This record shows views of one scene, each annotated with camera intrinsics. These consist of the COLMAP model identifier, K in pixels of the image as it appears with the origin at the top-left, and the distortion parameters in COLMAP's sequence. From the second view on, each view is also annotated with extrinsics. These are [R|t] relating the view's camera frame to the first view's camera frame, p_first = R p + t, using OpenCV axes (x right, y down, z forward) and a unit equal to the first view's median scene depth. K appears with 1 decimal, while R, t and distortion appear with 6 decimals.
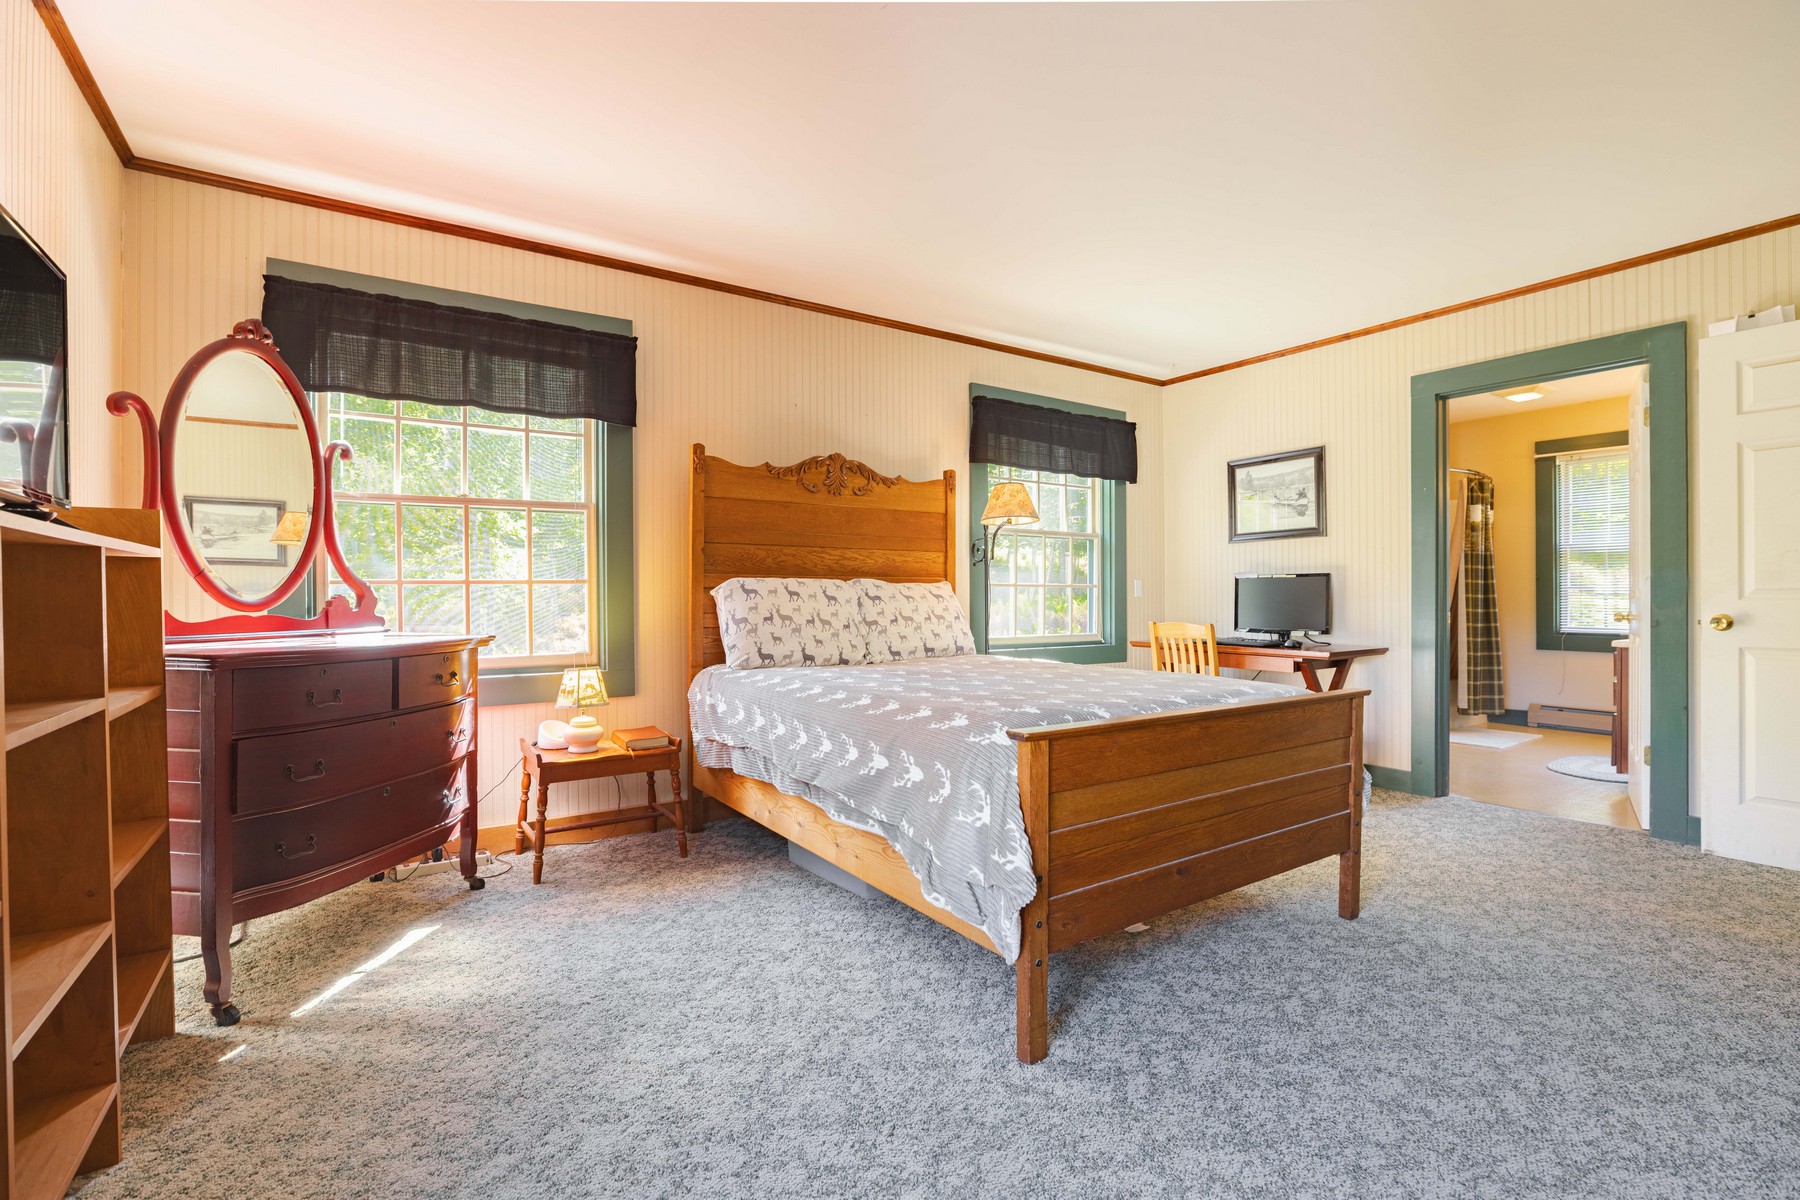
lens RADIAL K [[801.9, 0, 873.3], [0, 801.9, 597.6], [0, 0, 1]] dist [-0.022822, 0.005332]
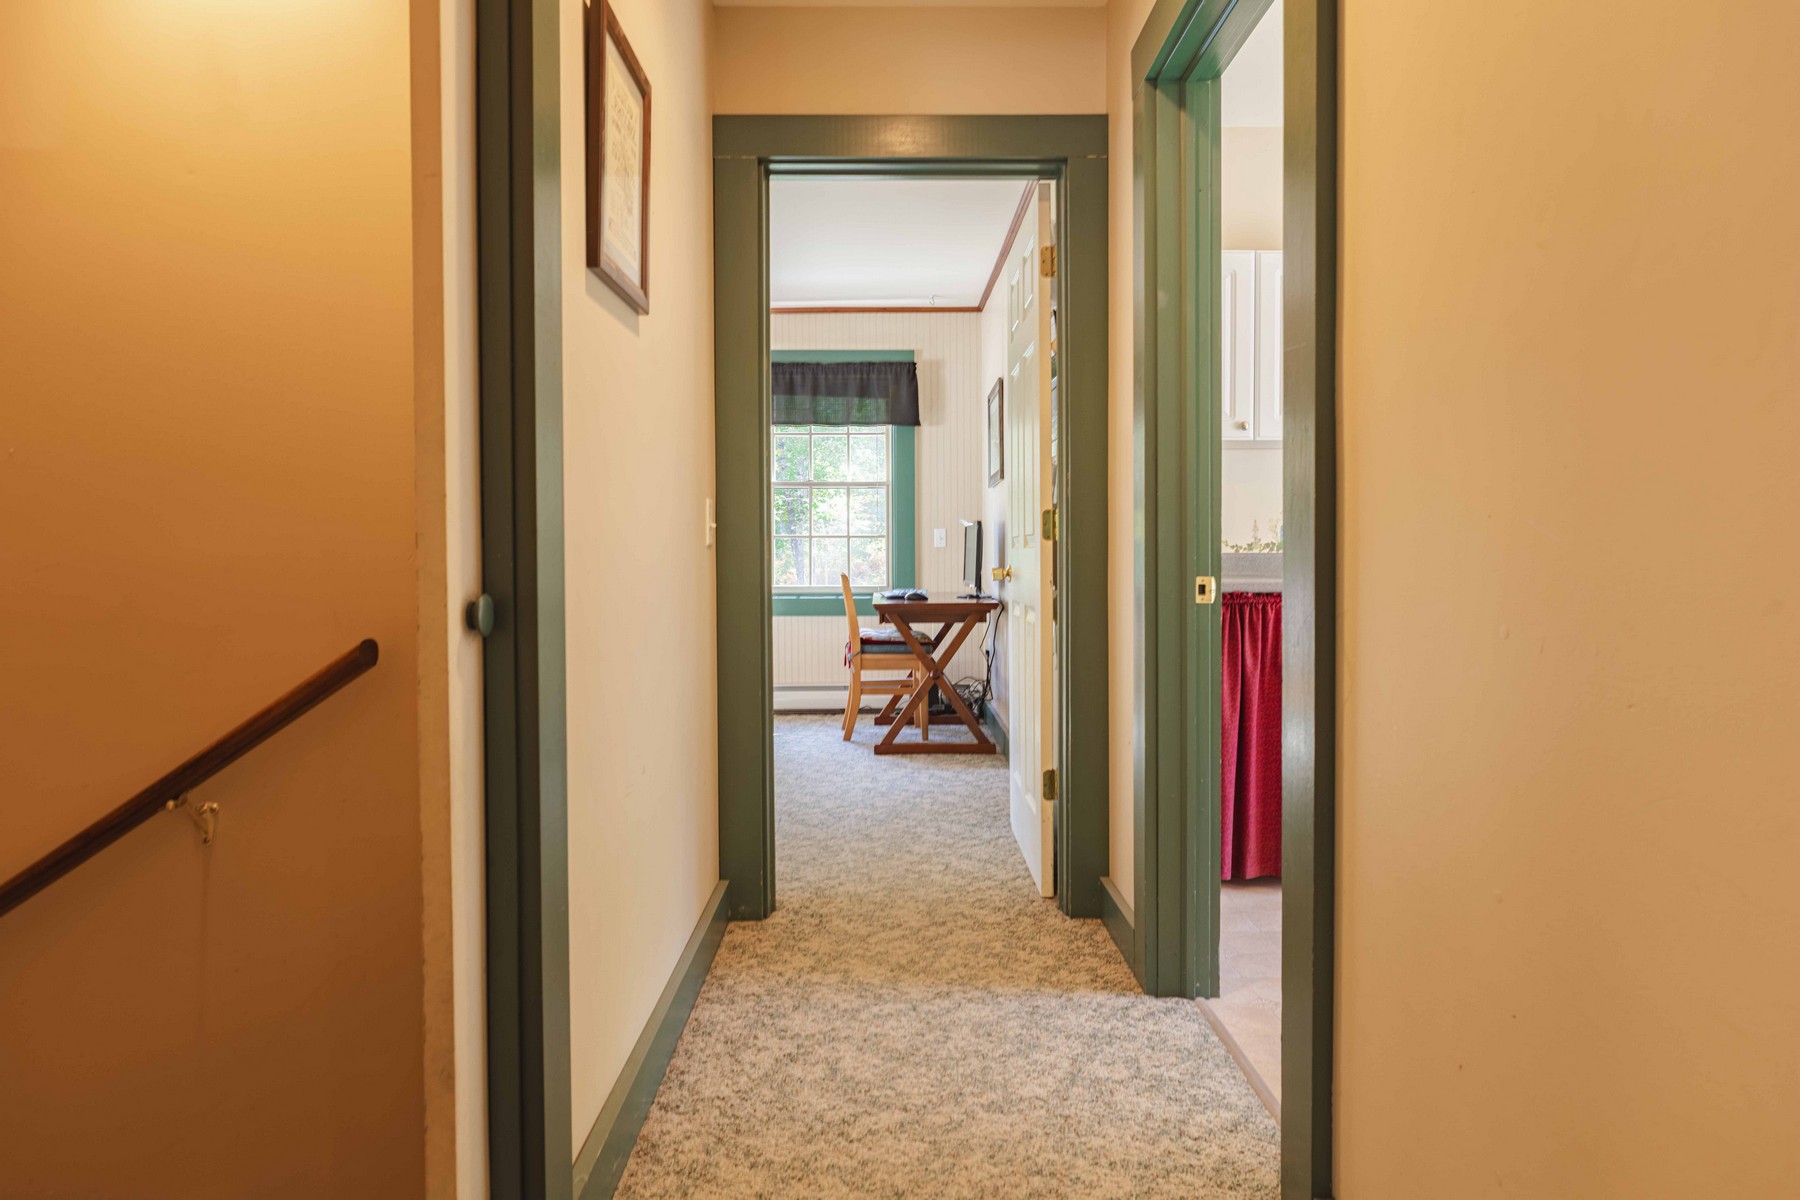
lens RADIAL K [[1062.0, 0, 912.3], [0, 1062.0, 568.2], [0, 0, 1]] dist [-0.003231, -0.000108]
pose [[0.856344, 0.011246, -0.516284, 1.289534], [-0.000692, 0.999787, 0.020630, -0.003887], [0.516406, -0.017309, 0.856169, -0.110170]]
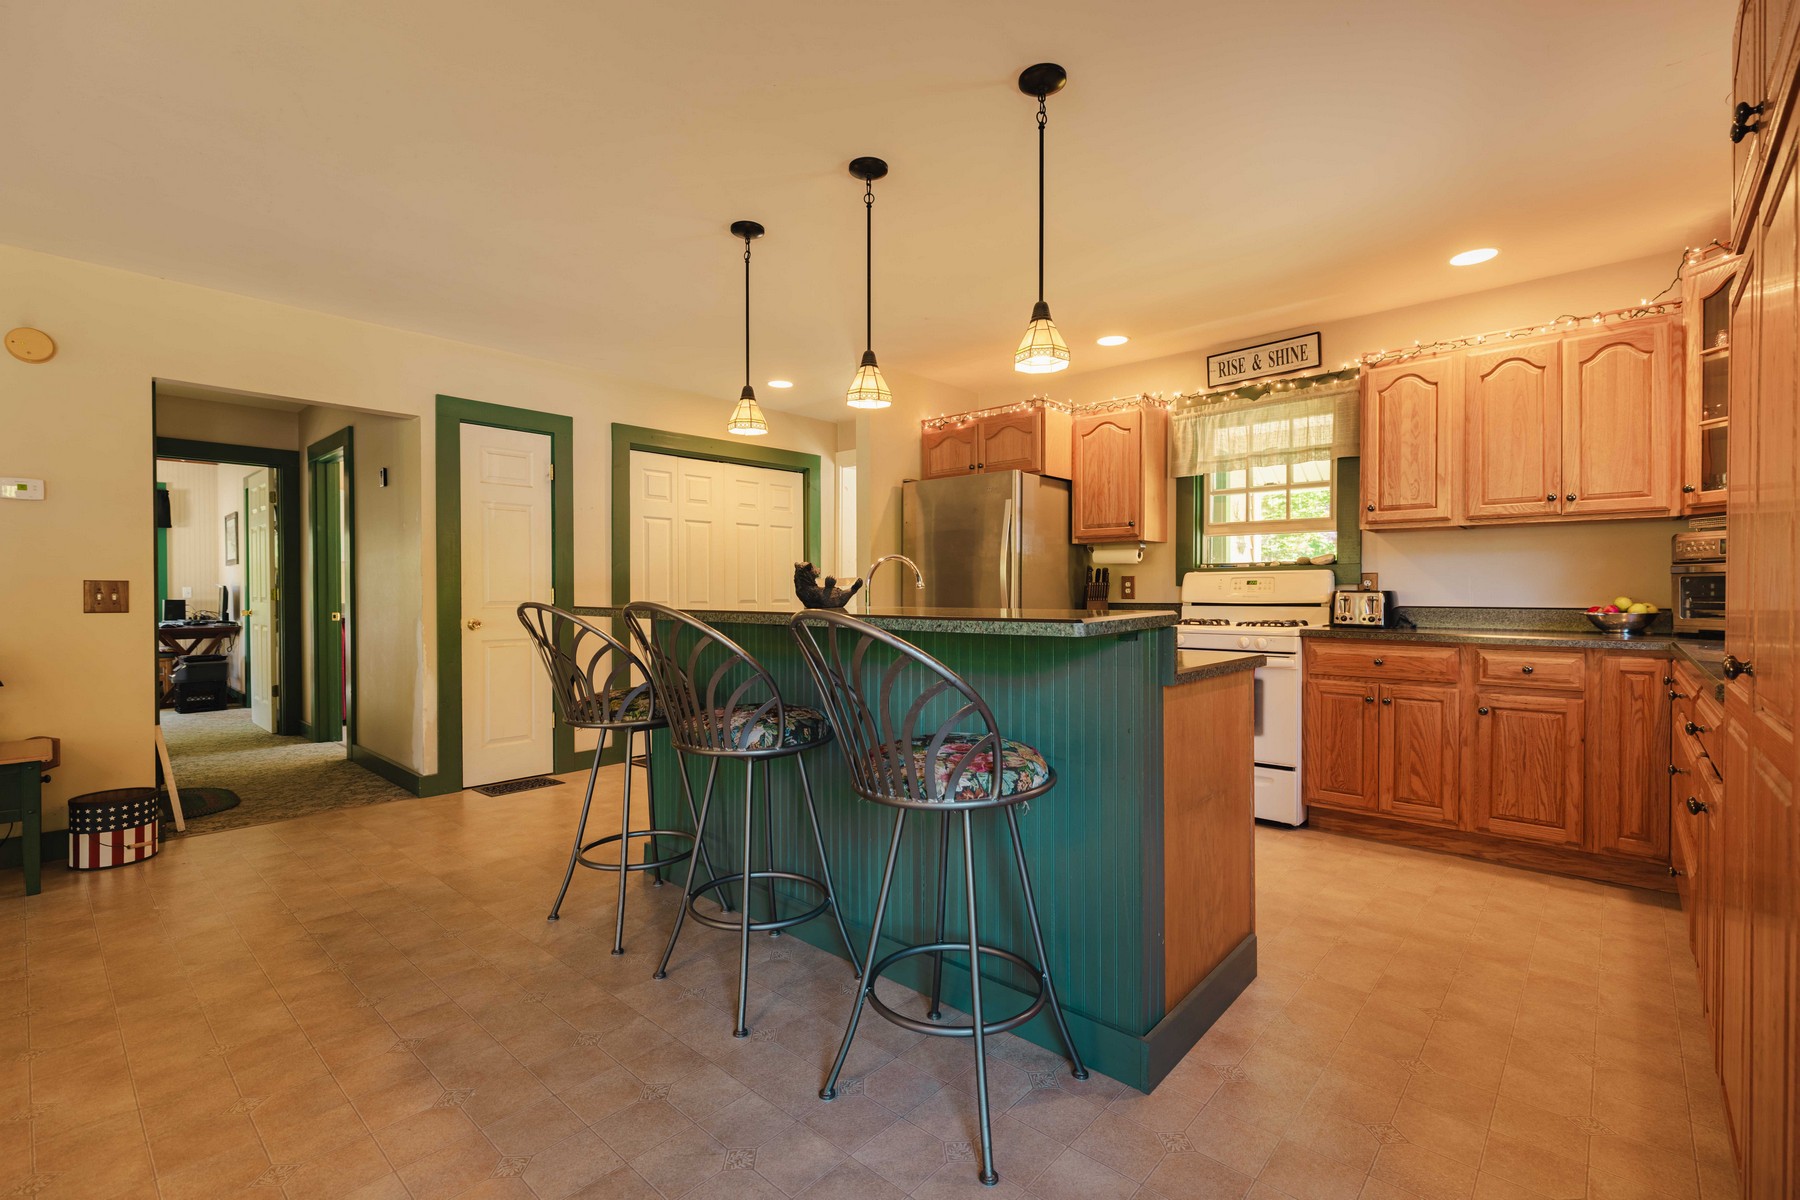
lens RADIAL K [[801.9, 0, 889.2], [0, 801.9, 597.1], [0, 0, 1]] dist [-0.022822, 0.005332]
pose [[0.966599, -0.007046, 0.256198, 1.731753], [0.005062, 0.999952, 0.008403, -0.021615], [-0.256245, -0.006825, 0.966588, -1.178959]]
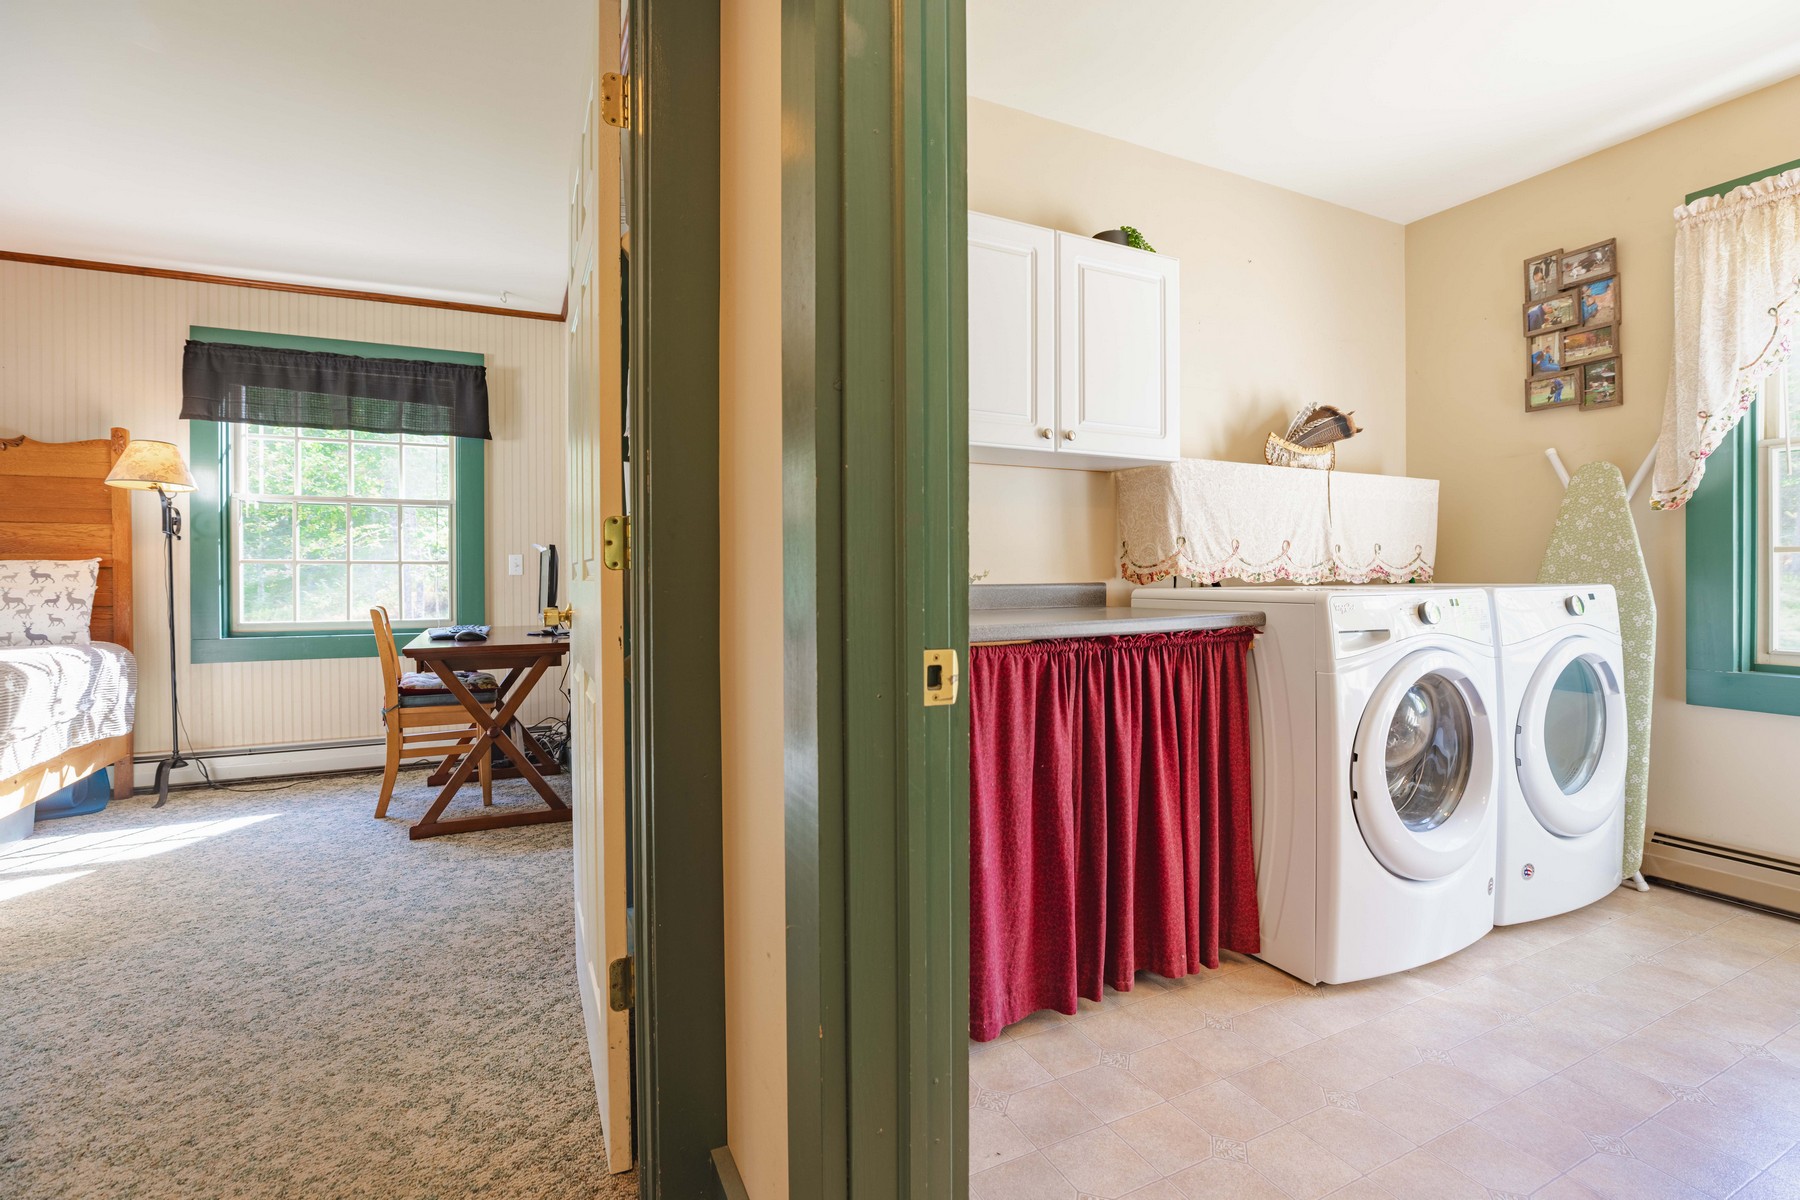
lens RADIAL K [[801.9, 0, 890.6], [0, 801.9, 580.5], [0, 0, 1]] dist [-0.022822, 0.005332]
pose [[0.992436, 0.002665, -0.122734, 1.126304], [-0.001416, 0.999946, 0.010264, -0.007367], [0.122755, -0.010013, 0.992387, 0.295936]]
